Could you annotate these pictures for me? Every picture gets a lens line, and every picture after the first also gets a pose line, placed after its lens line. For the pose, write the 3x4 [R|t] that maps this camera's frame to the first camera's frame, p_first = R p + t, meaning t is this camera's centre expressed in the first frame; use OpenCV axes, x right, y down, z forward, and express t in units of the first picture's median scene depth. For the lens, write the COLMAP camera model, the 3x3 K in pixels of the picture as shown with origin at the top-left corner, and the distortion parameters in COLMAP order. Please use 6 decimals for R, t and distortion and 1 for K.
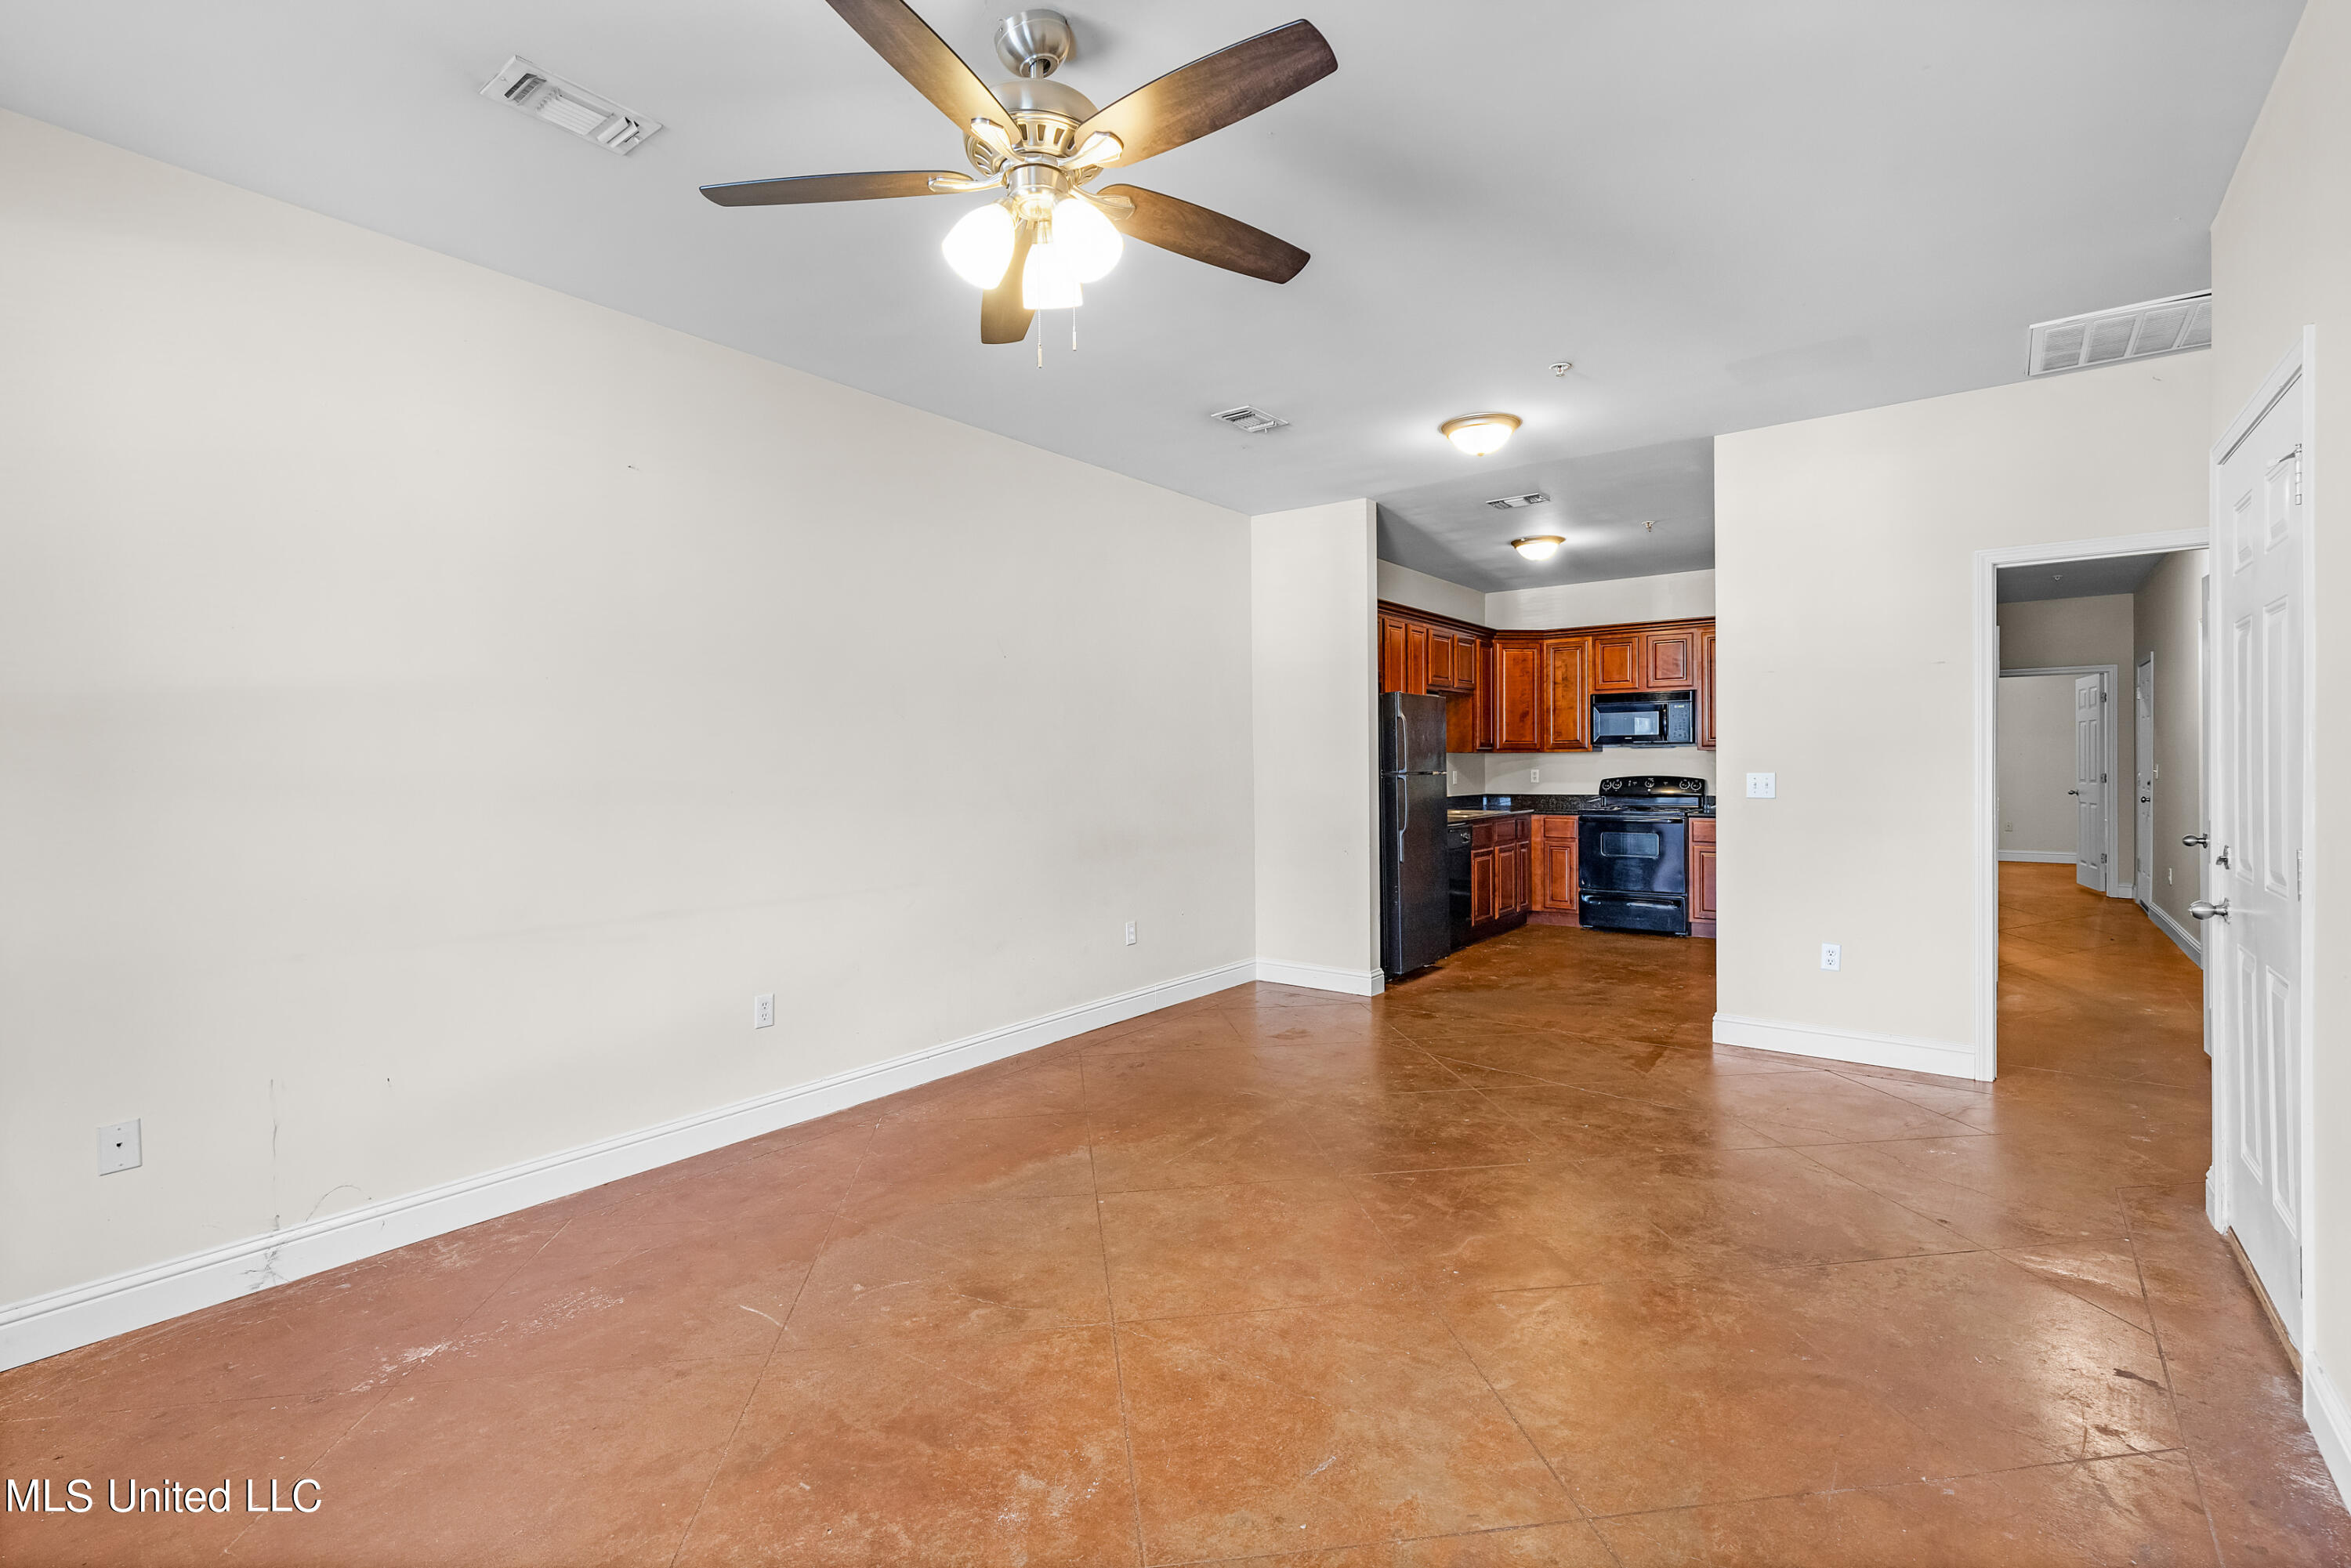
lens RADIAL K [[1075.1, 0, 1178.8], [0, 1075.1, 772.9], [0, 0, 1]] dist [0.012817, -0.000071]
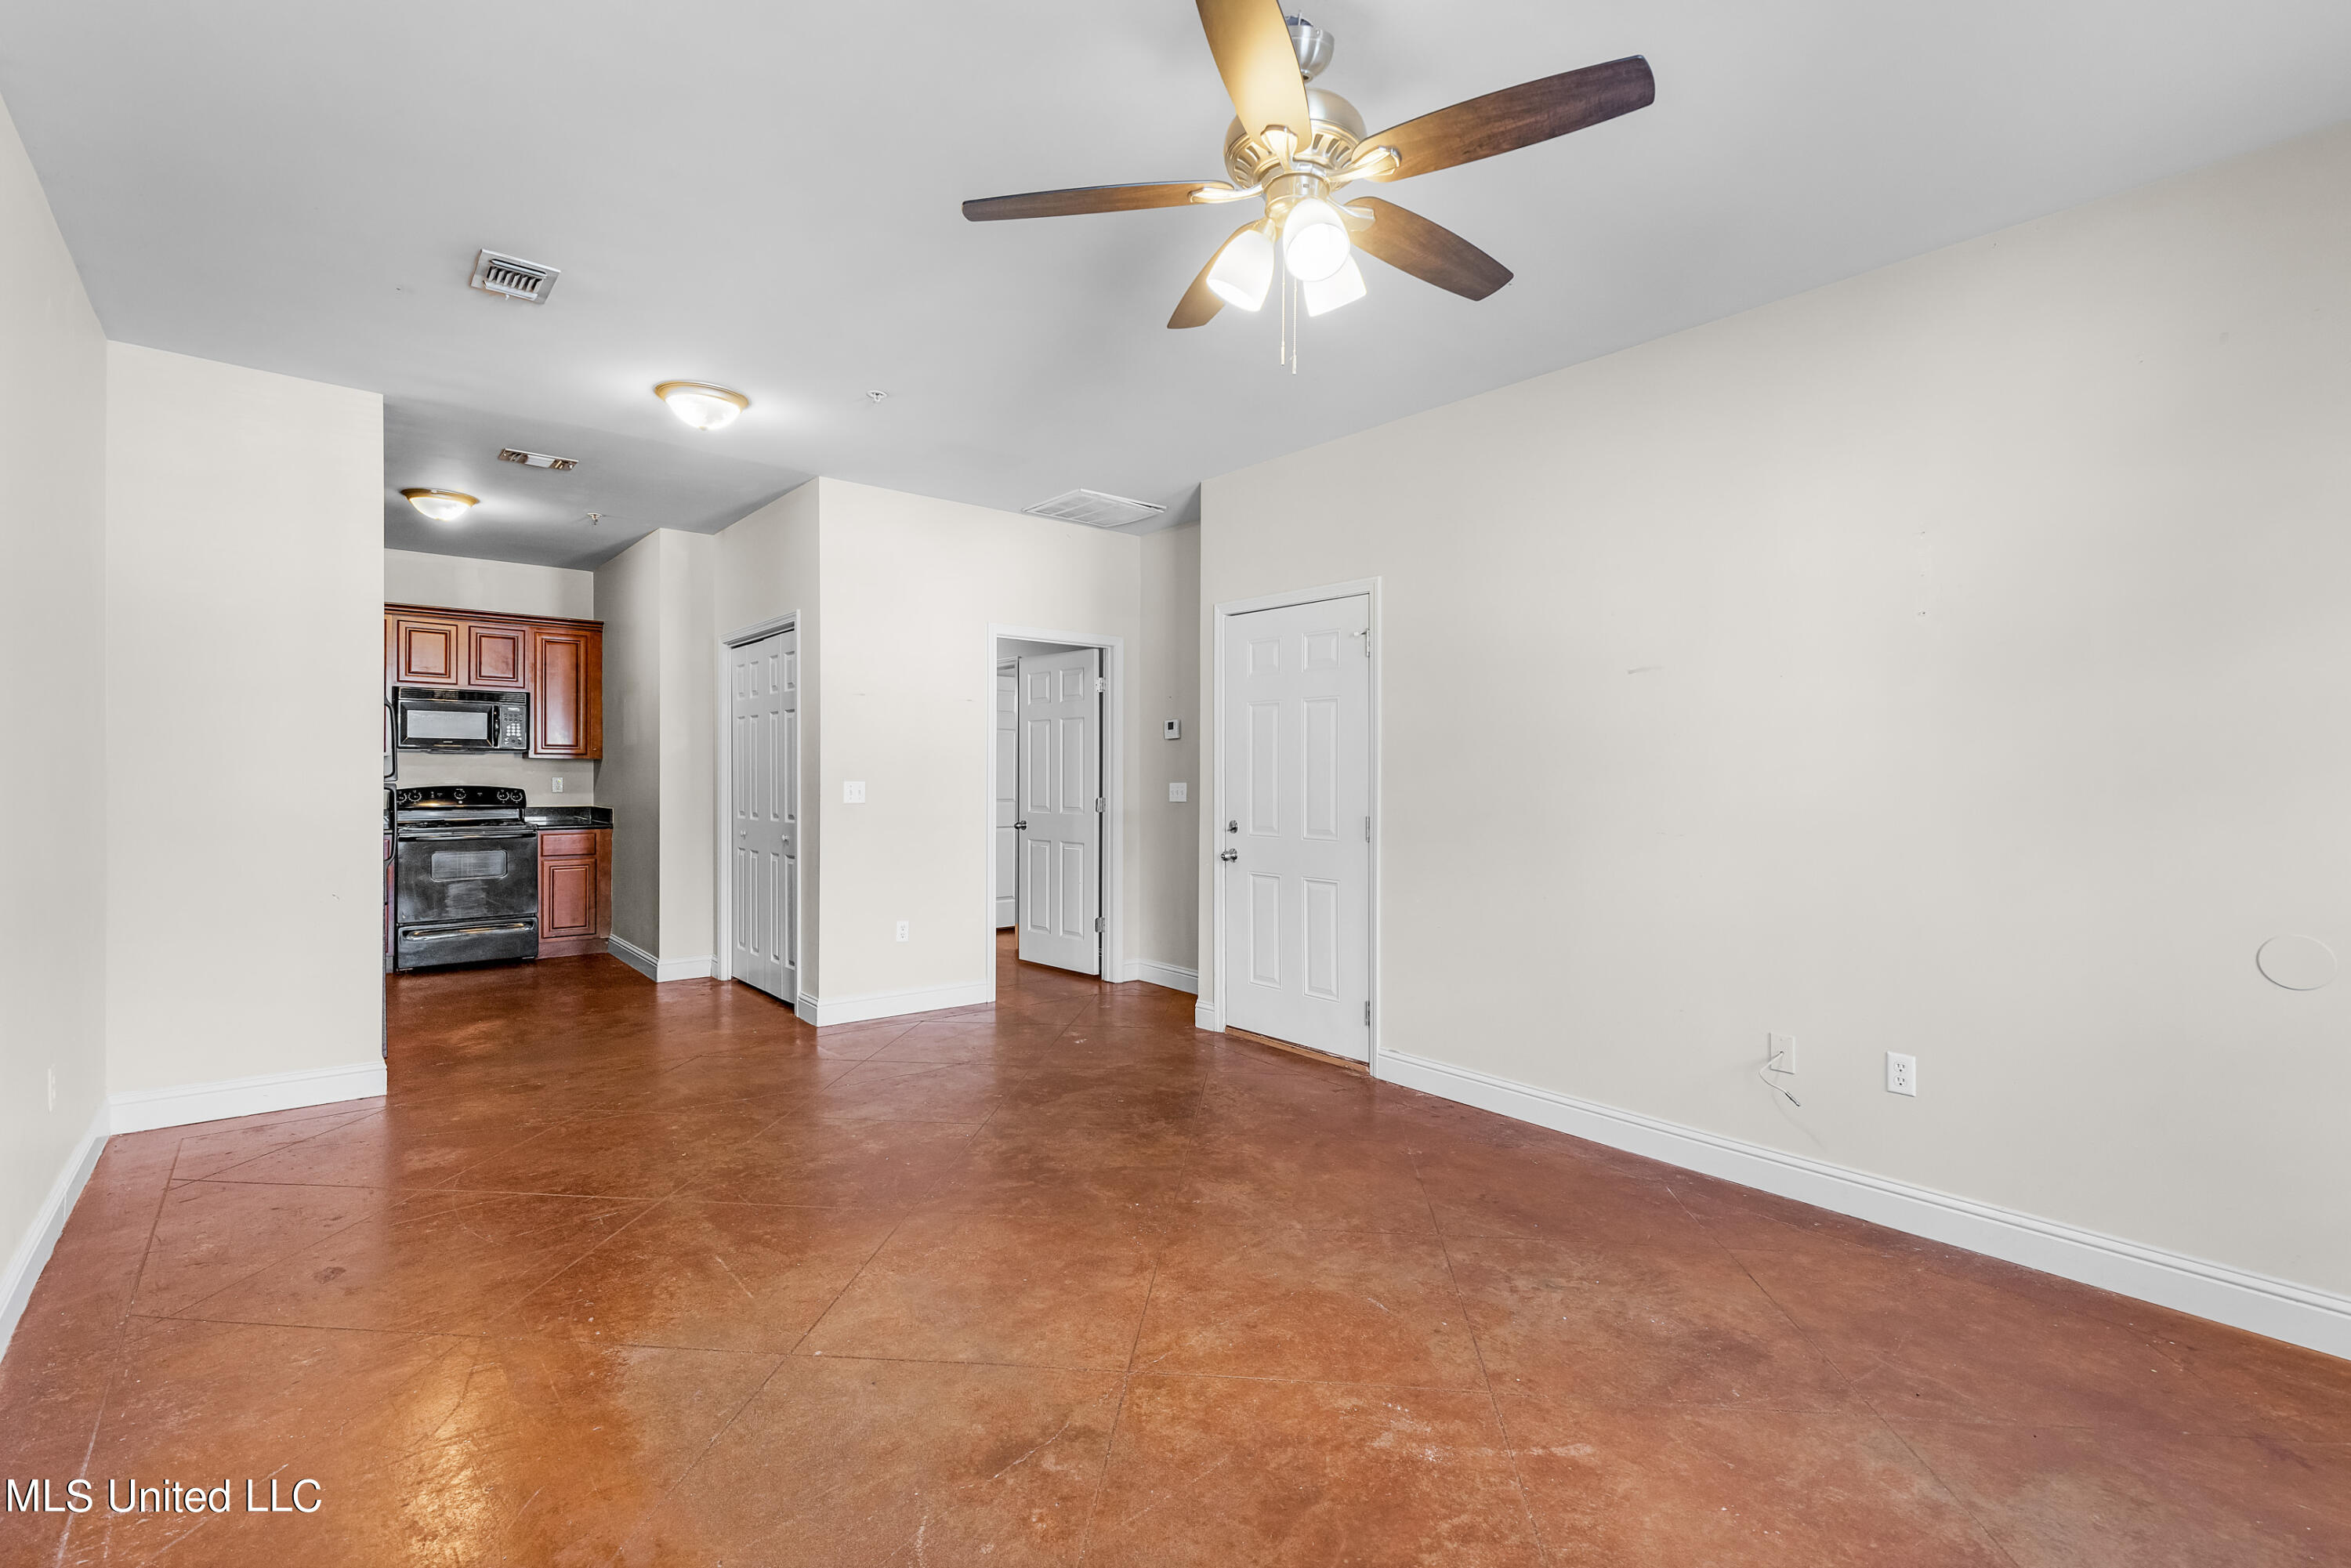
lens RADIAL K [[1075.1, 0, 1210.8], [0, 1075.1, 770.5], [0, 0, 1]] dist [0.012817, -0.000071]
pose [[0.207858, 0.013738, 0.978062, -0.305010], [0.000485, 0.999900, -0.014148, 0.002904], [-0.978159, 0.003415, 0.207831, 0.235389]]
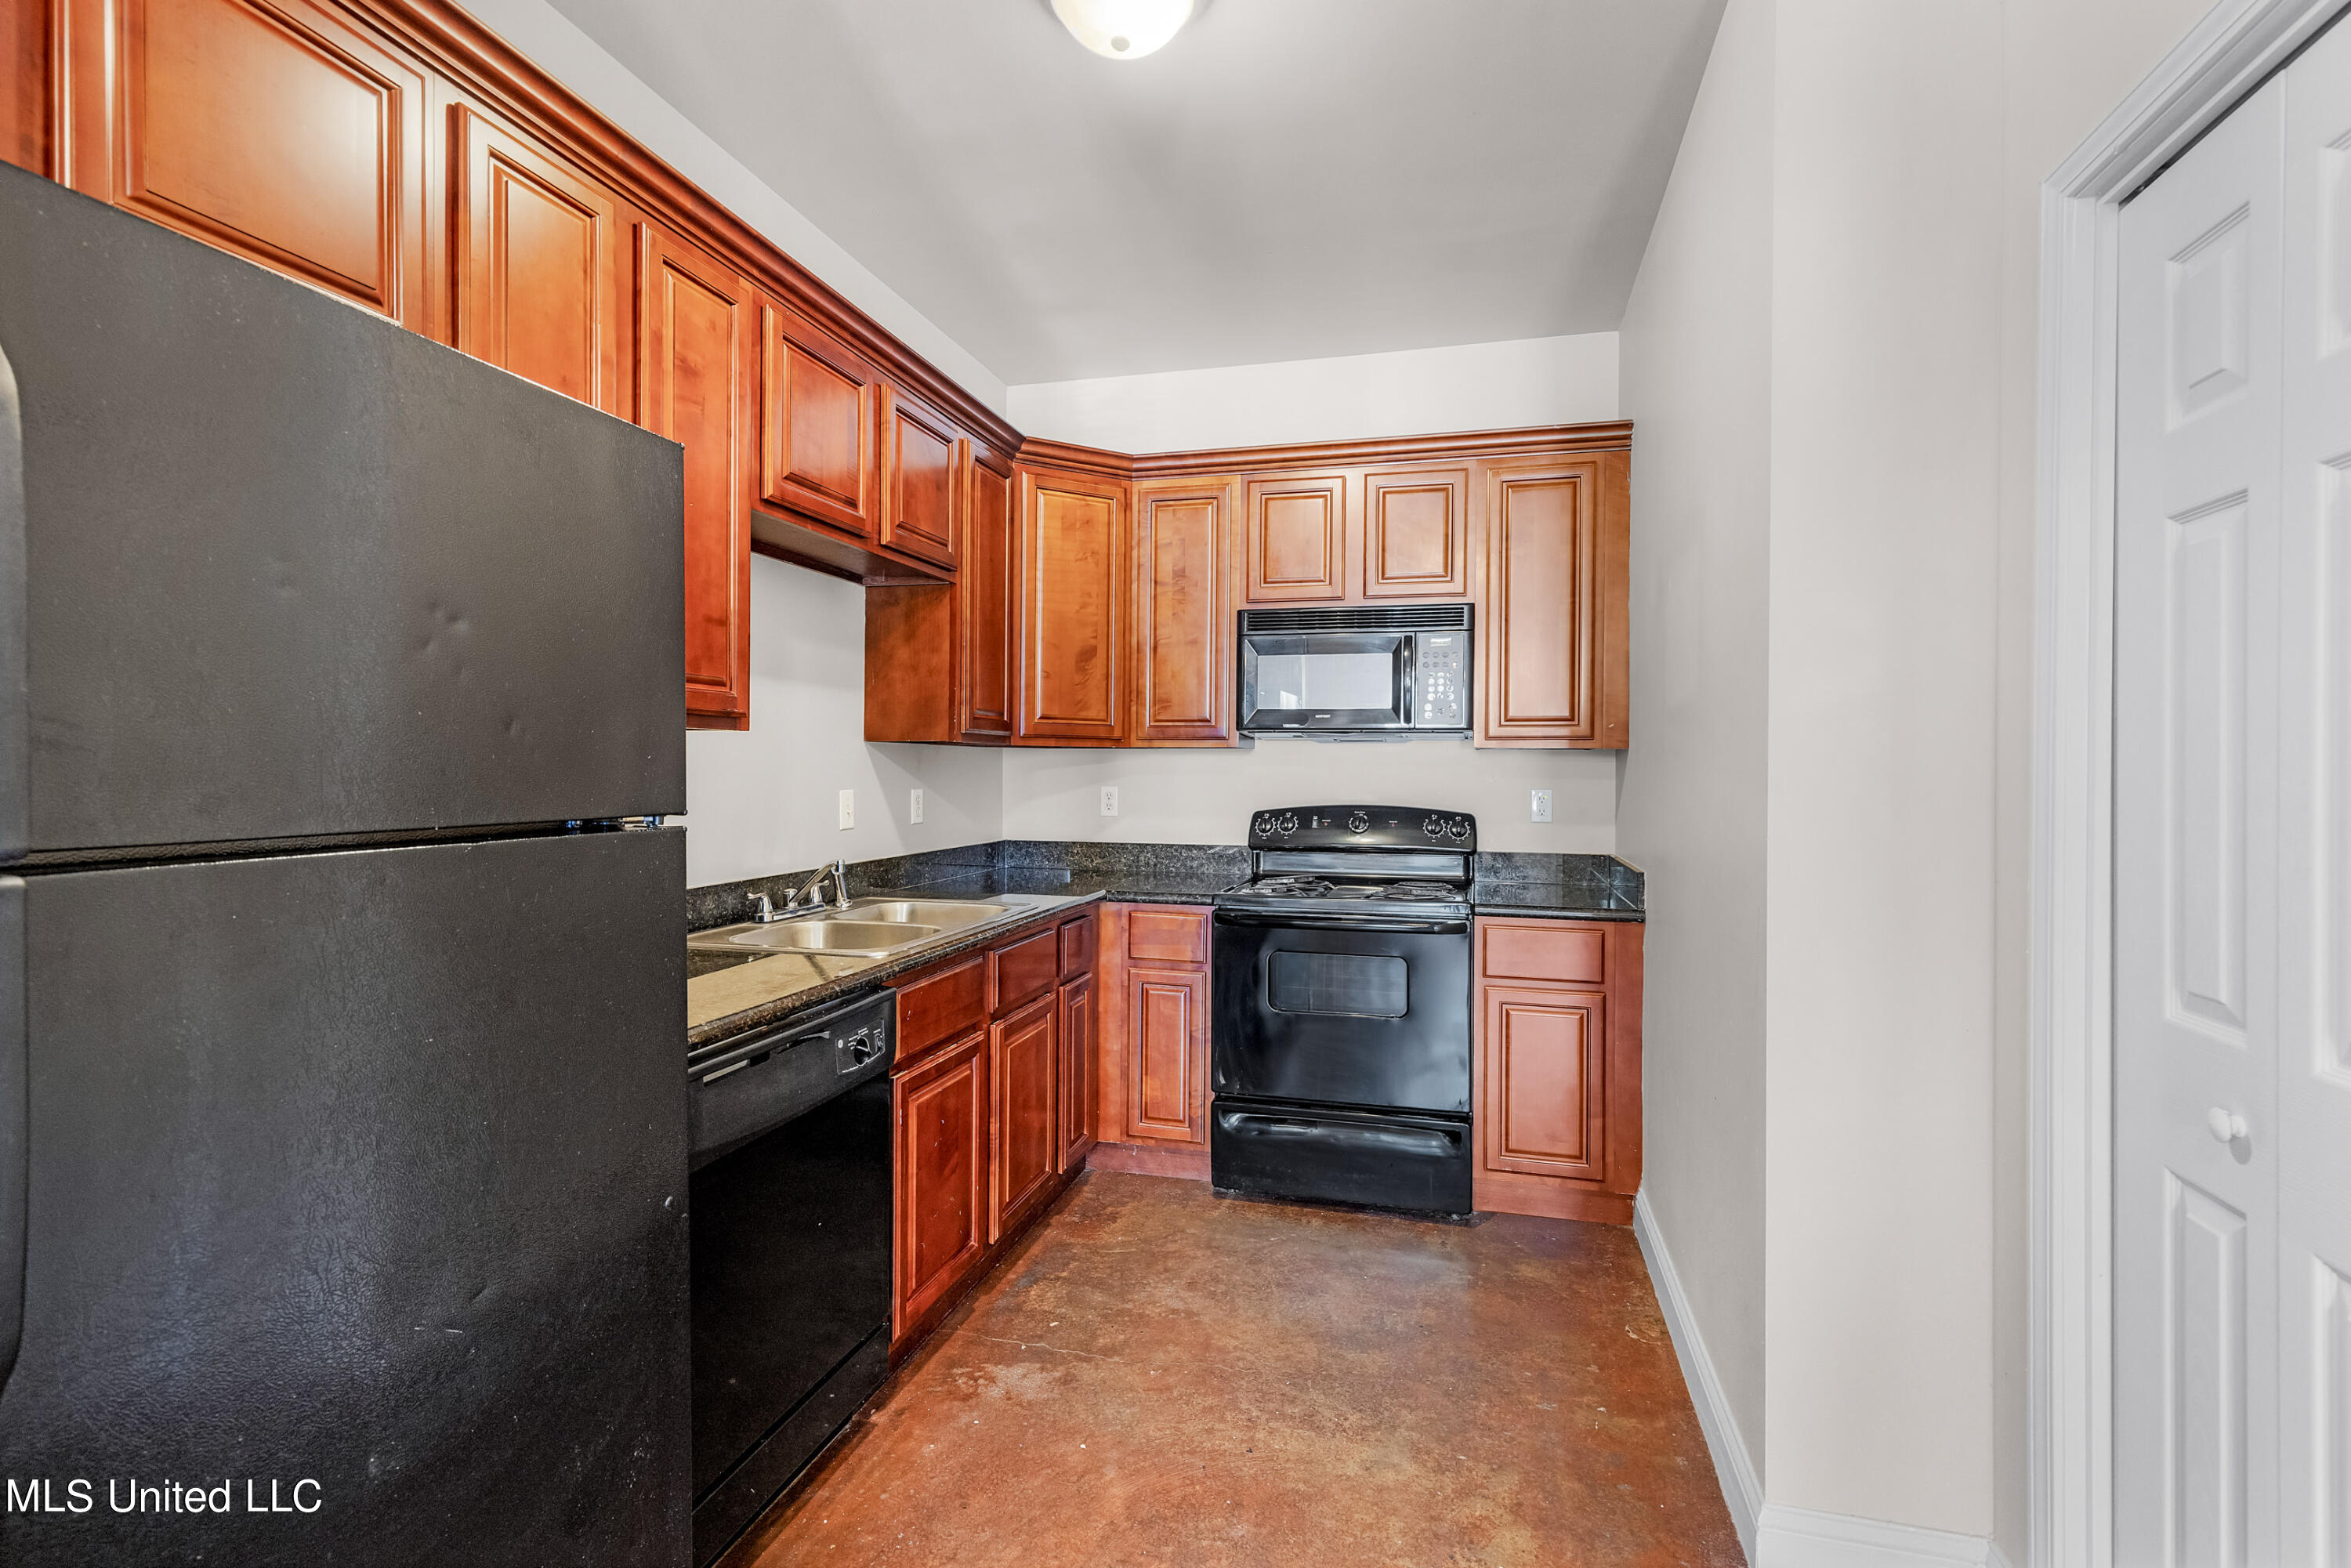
lens RADIAL K [[1075.1, 0, 1159.2], [0, 1075.1, 767.3], [0, 0, 1]] dist [0.012817, -0.000071]
pose [[0.933868, 0.013450, 0.357364, 0.215985], [-0.012491, 0.999910, -0.004990, -0.009703], [-0.357399, 0.000196, 0.933952, 0.652450]]
